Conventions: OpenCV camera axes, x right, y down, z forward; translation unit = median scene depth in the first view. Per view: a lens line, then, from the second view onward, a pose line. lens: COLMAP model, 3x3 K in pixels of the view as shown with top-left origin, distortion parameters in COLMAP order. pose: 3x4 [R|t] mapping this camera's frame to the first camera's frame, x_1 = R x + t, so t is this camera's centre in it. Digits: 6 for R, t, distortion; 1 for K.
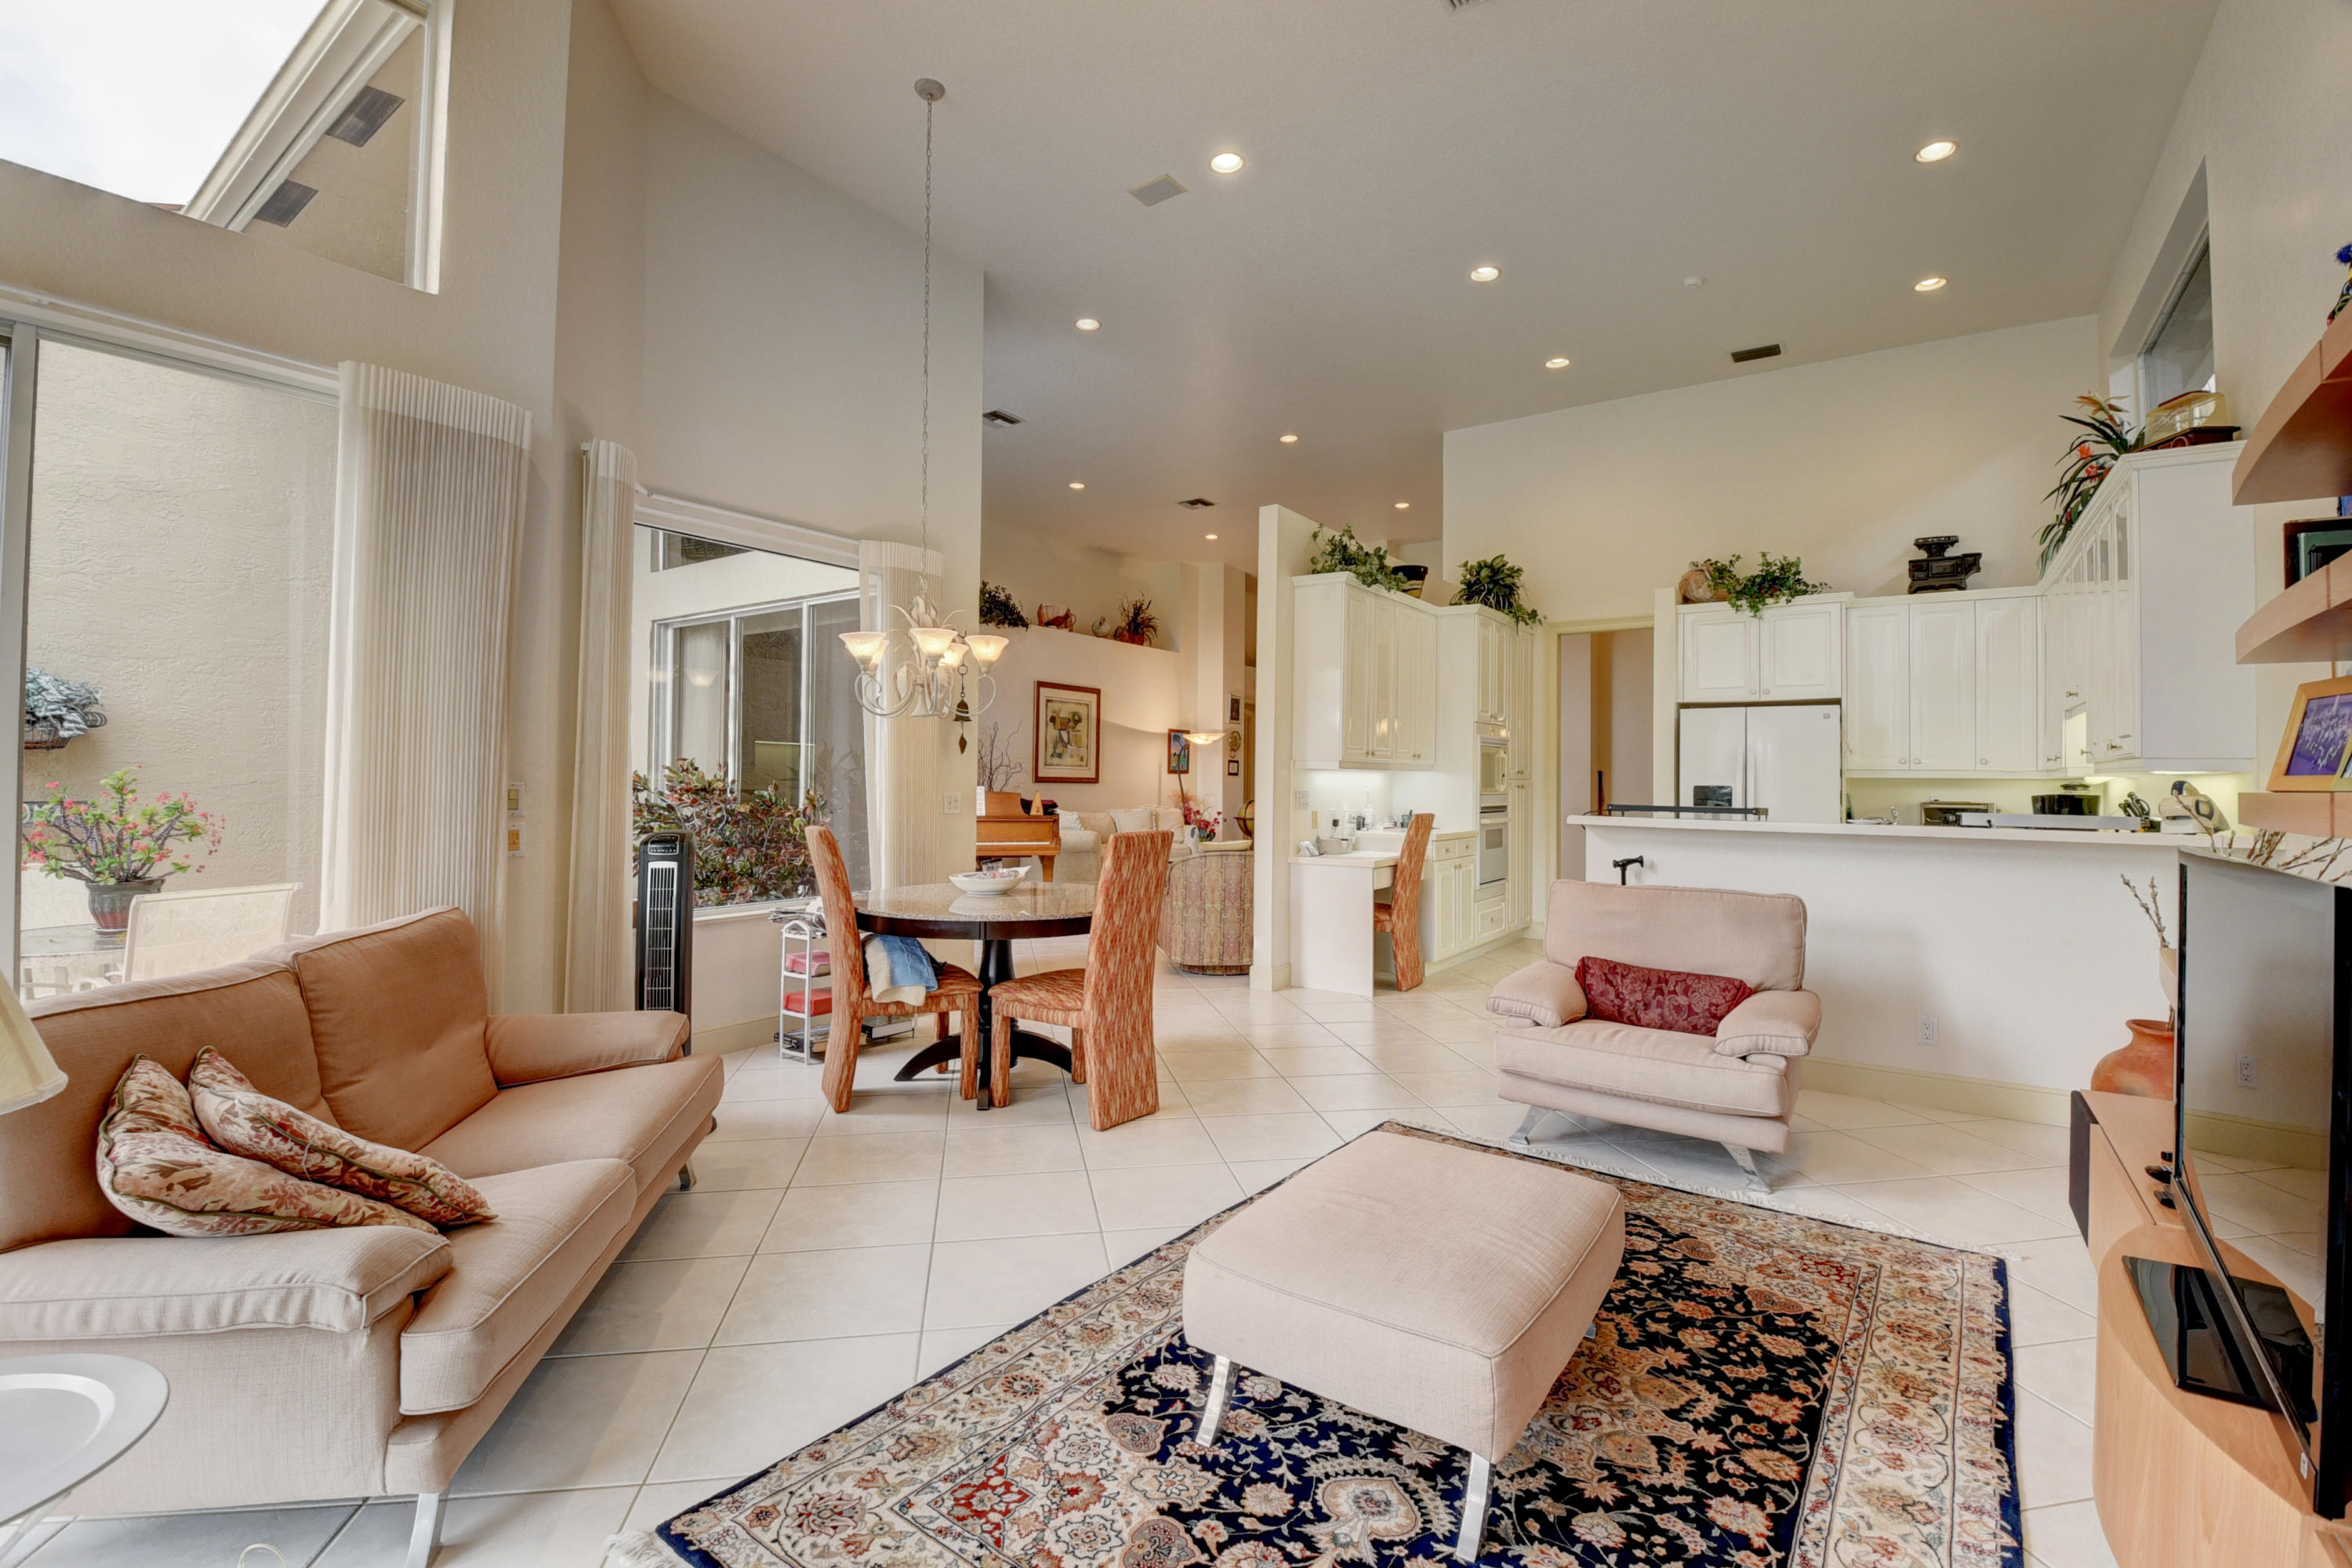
lens RADIAL K [[1046.4, 0, 1142.4], [0, 1046.4, 759.3], [0, 0, 1]] dist [0.001254, -0.009264]
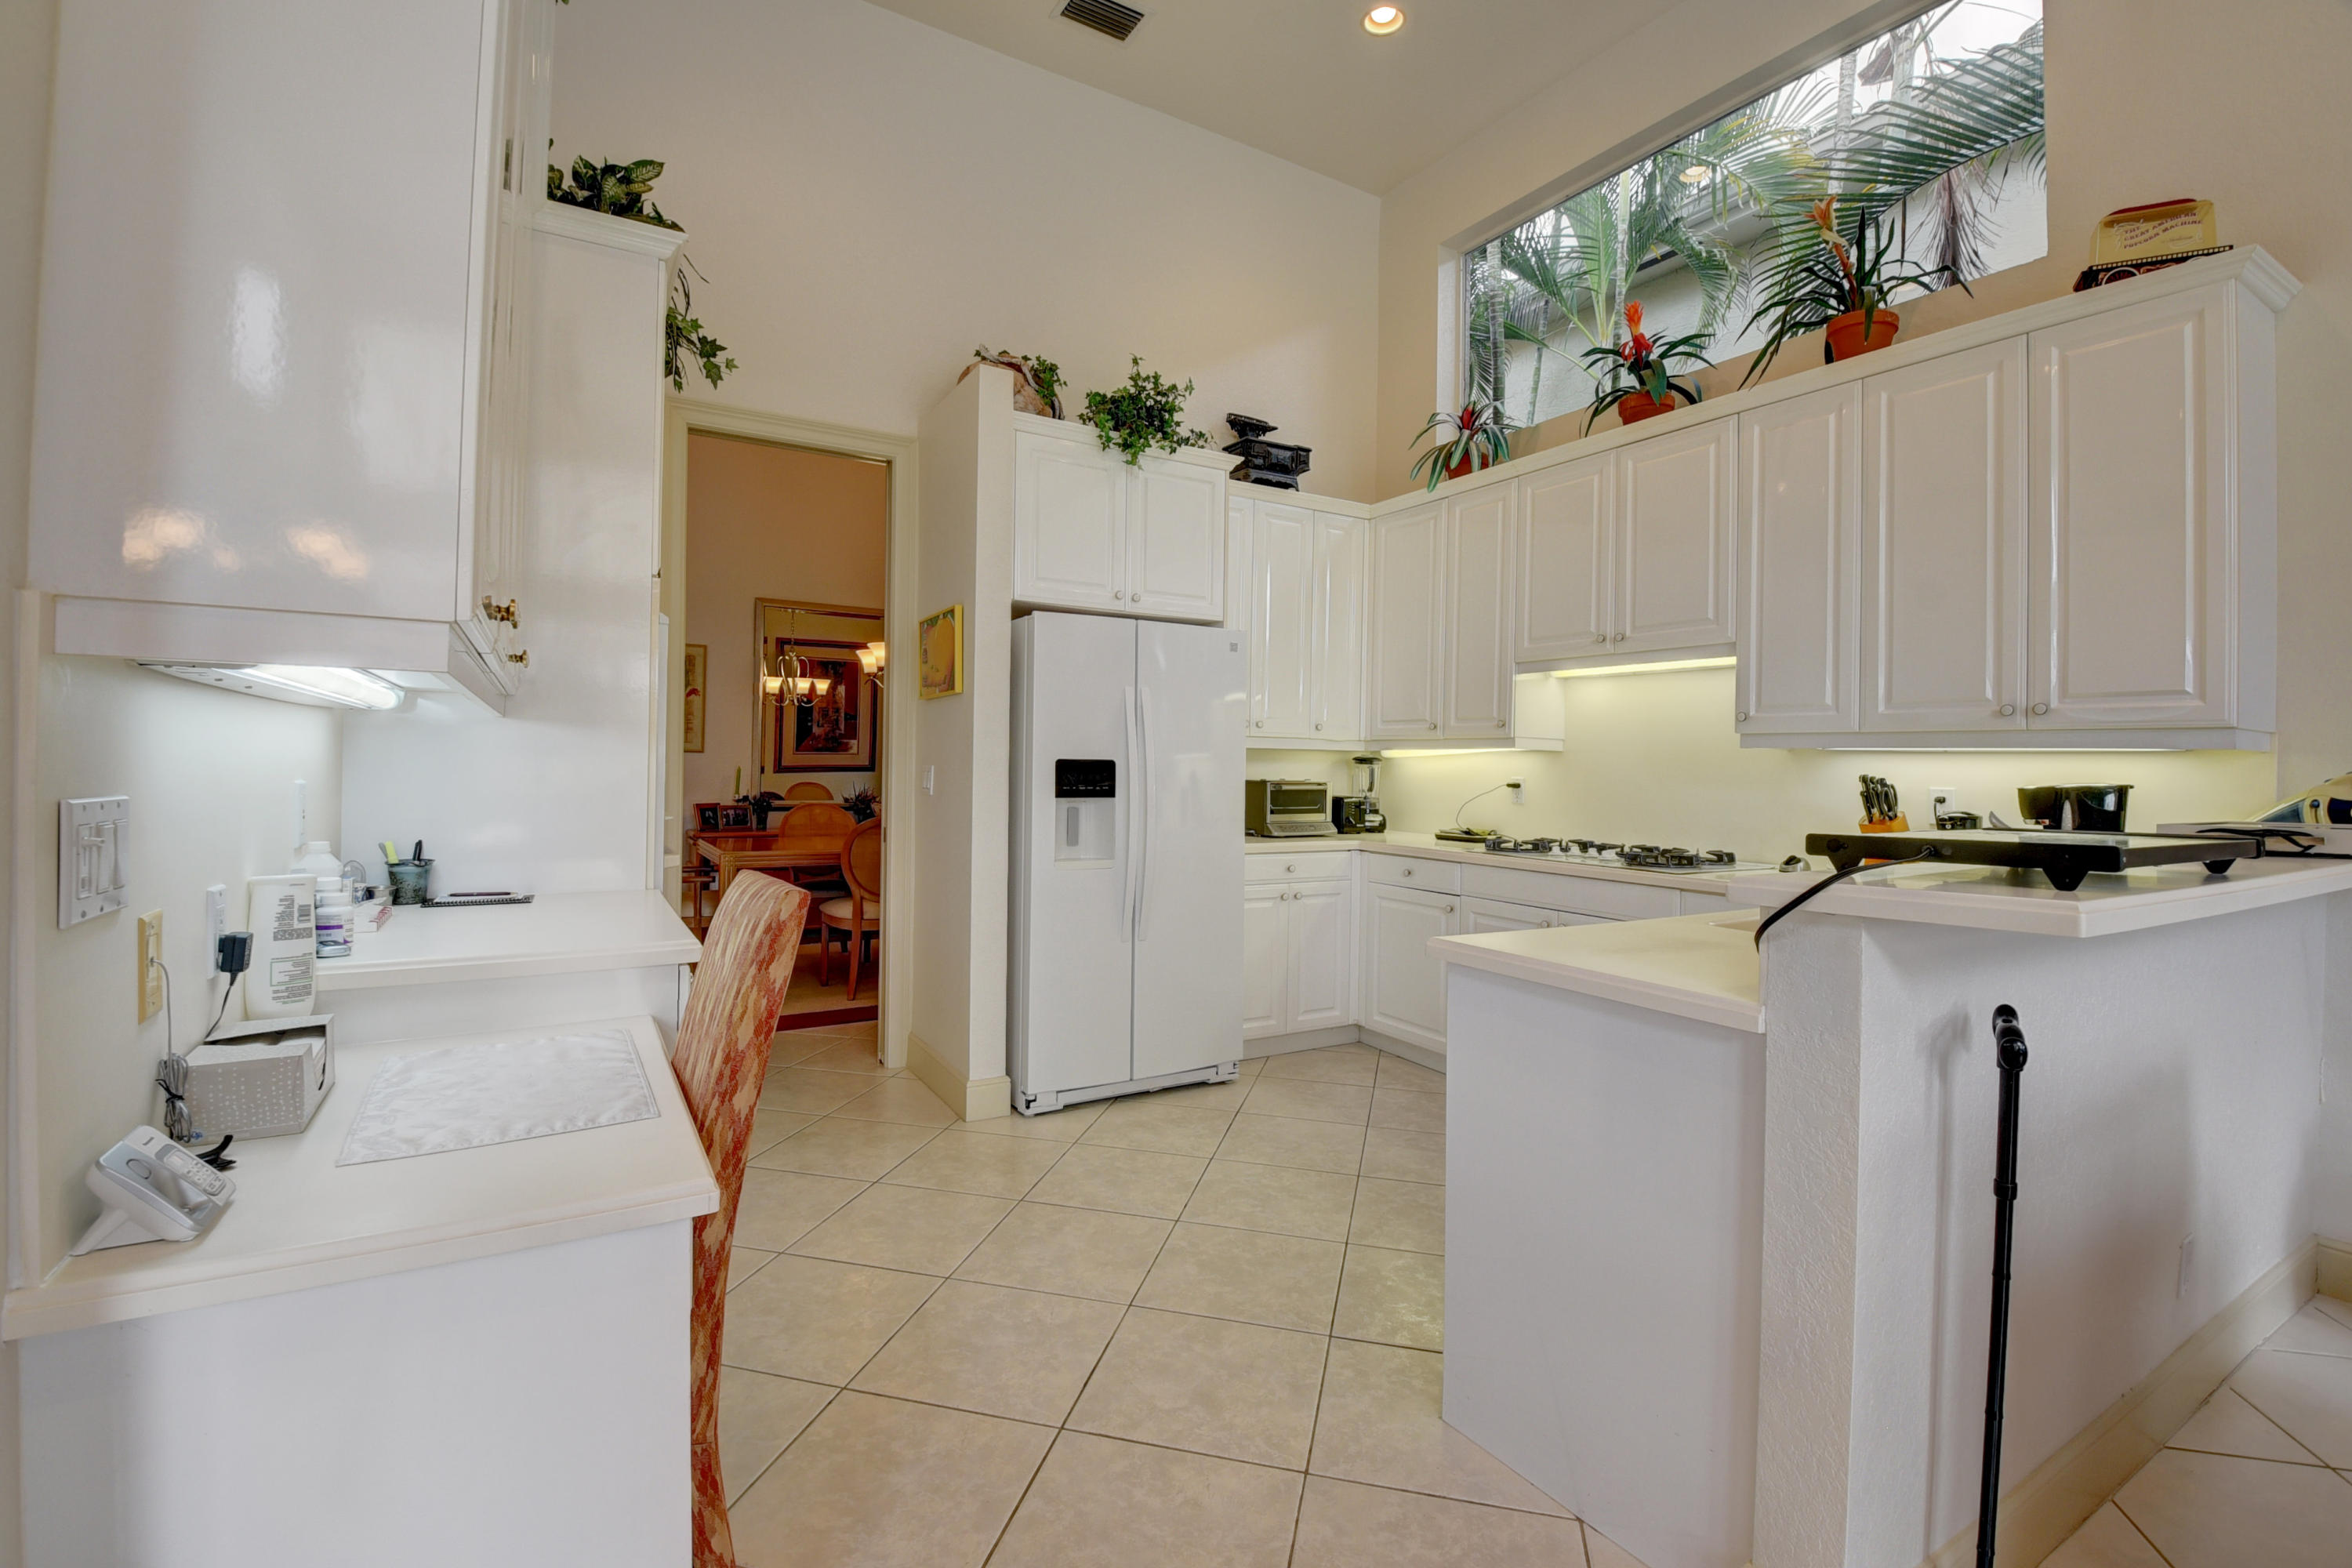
lens RADIAL K [[1046.4, 0, 1142.4], [0, 1046.4, 759.3], [0, 0, 1]] dist [0.001254, -0.009264]
pose [[0.420044, -0.007029, 0.907477, 0.249183], [-0.021971, 0.999598, 0.017912, 0.046375], [-0.907238, -0.027462, 0.419721, 2.596745]]
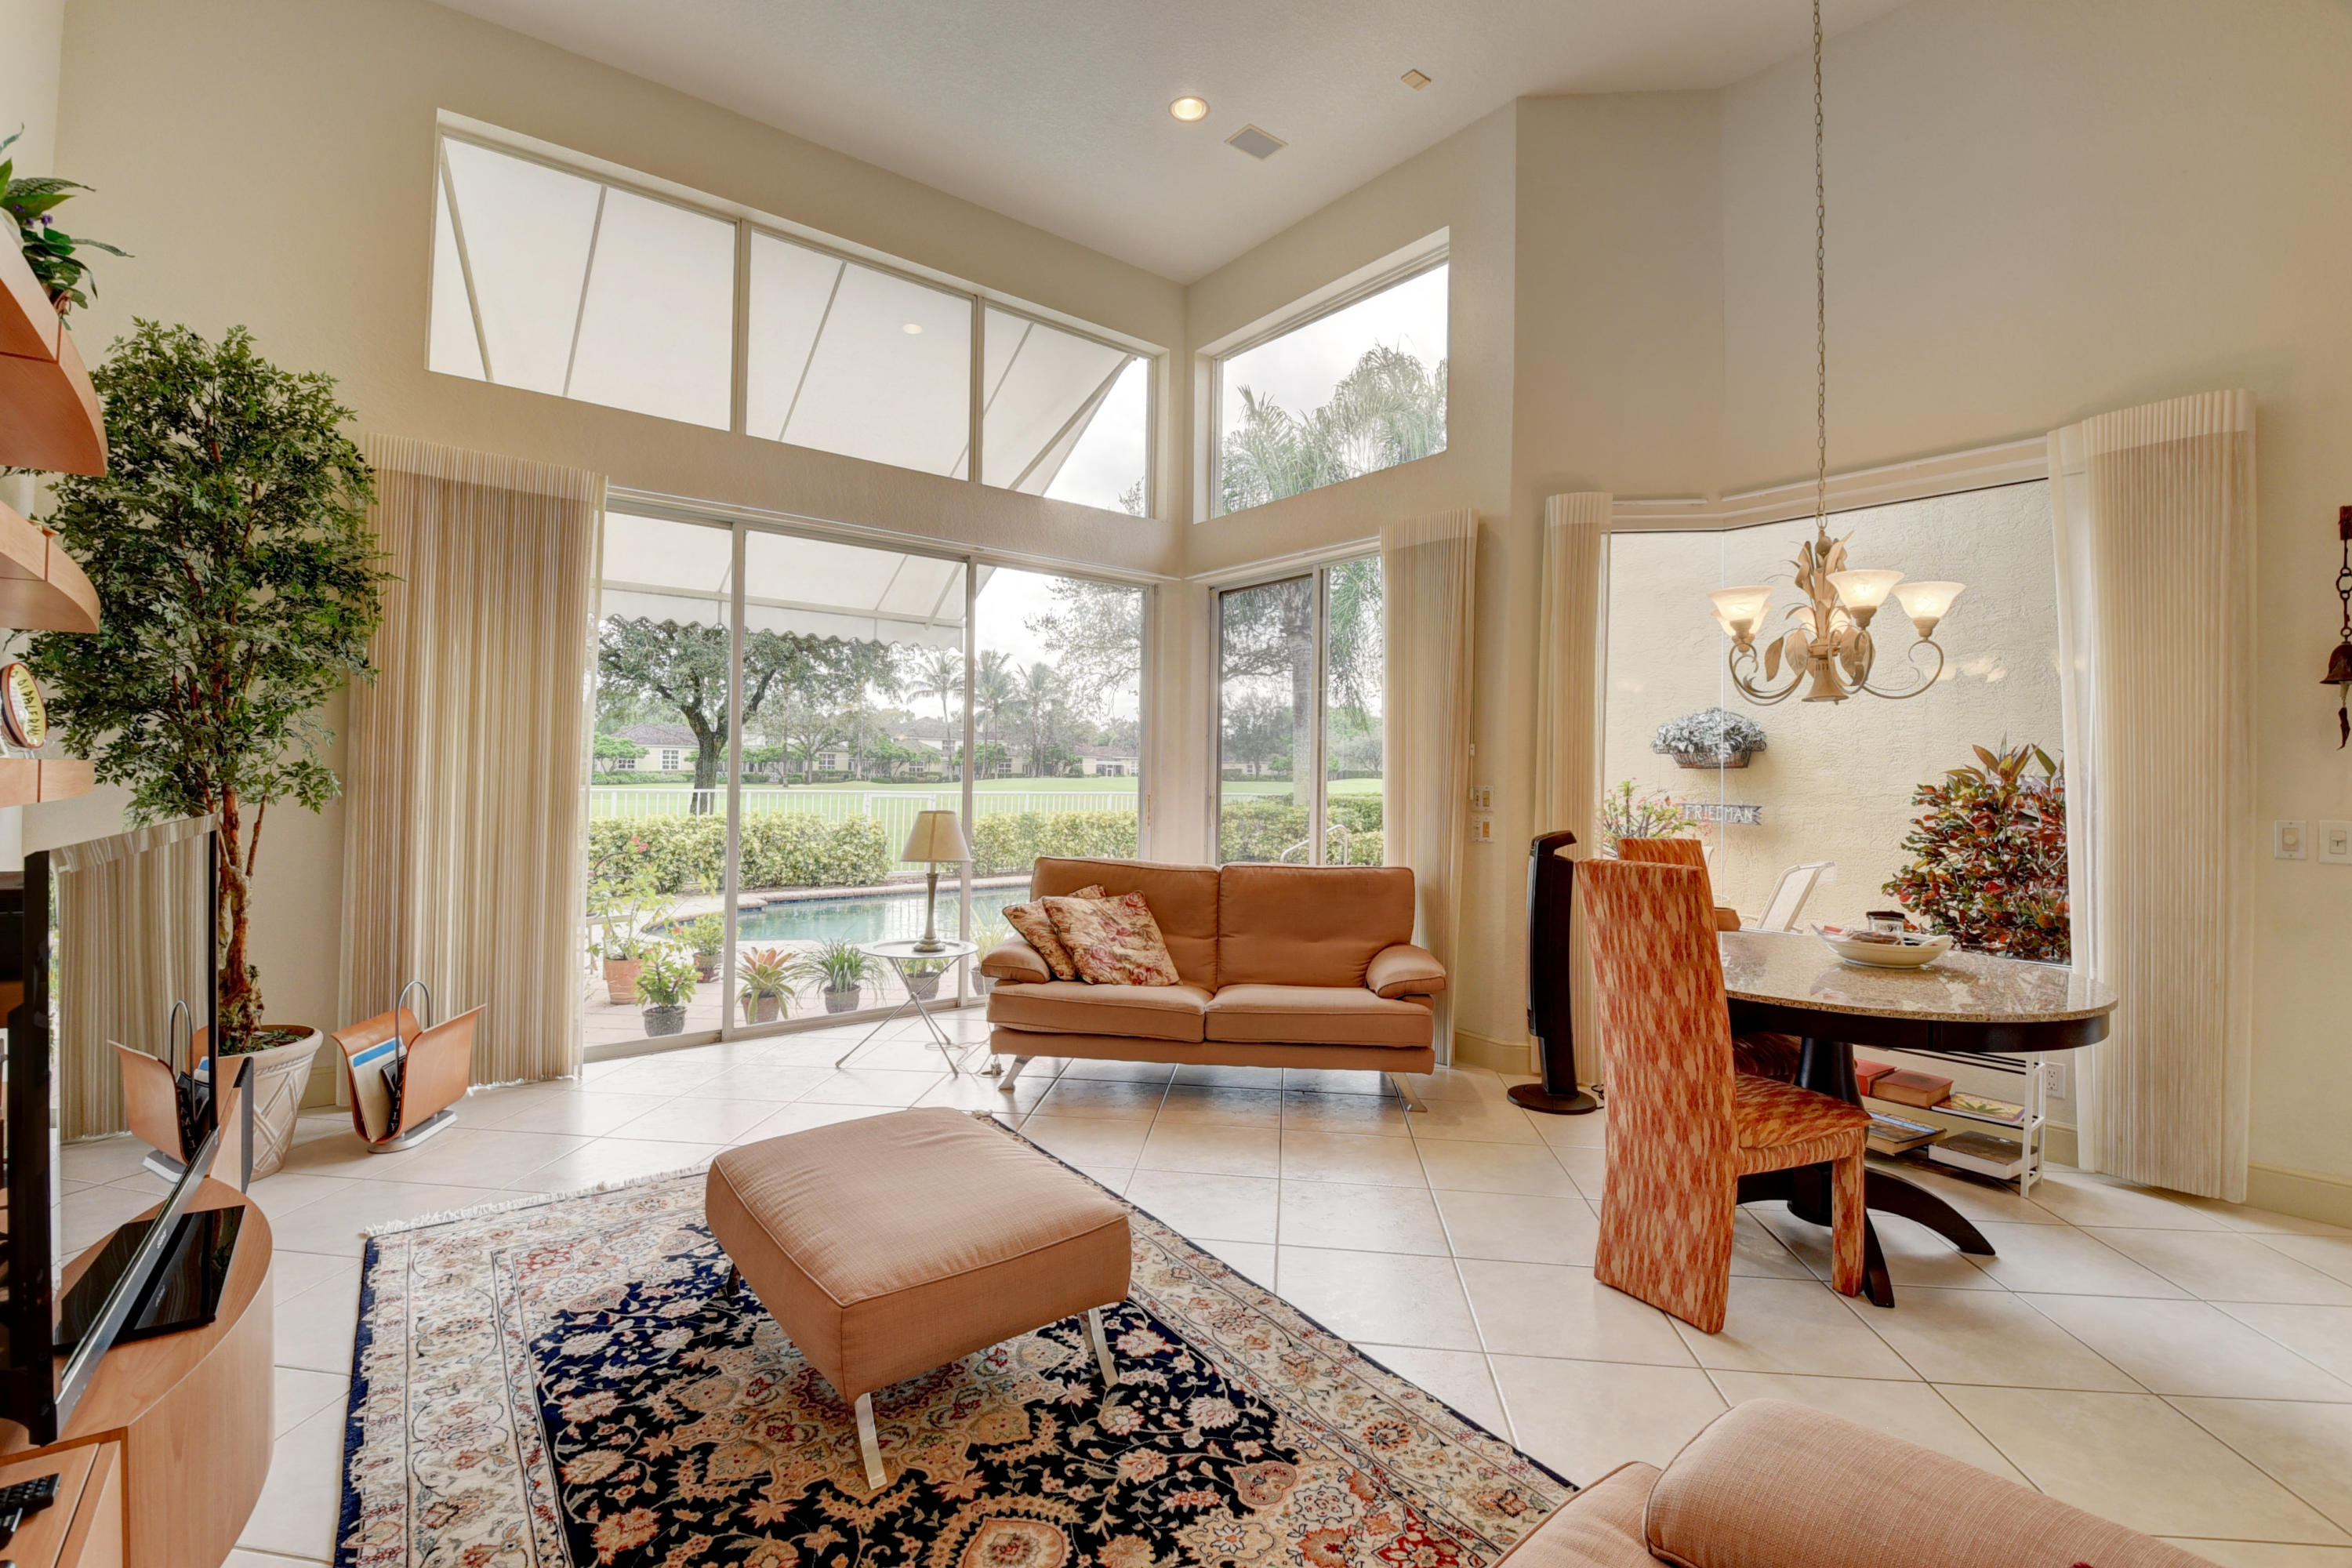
lens RADIAL K [[1055.1, 0, 1186.6], [0, 1055.1, 753.4], [0, 0, 1]] dist [-0.002515, -0.010033]
pose [[-0.266327, -0.038261, -0.963123, 1.362312], [-0.004206, 0.999248, -0.038534, 0.053792], [0.963874, -0.006212, -0.266287, 1.725840]]
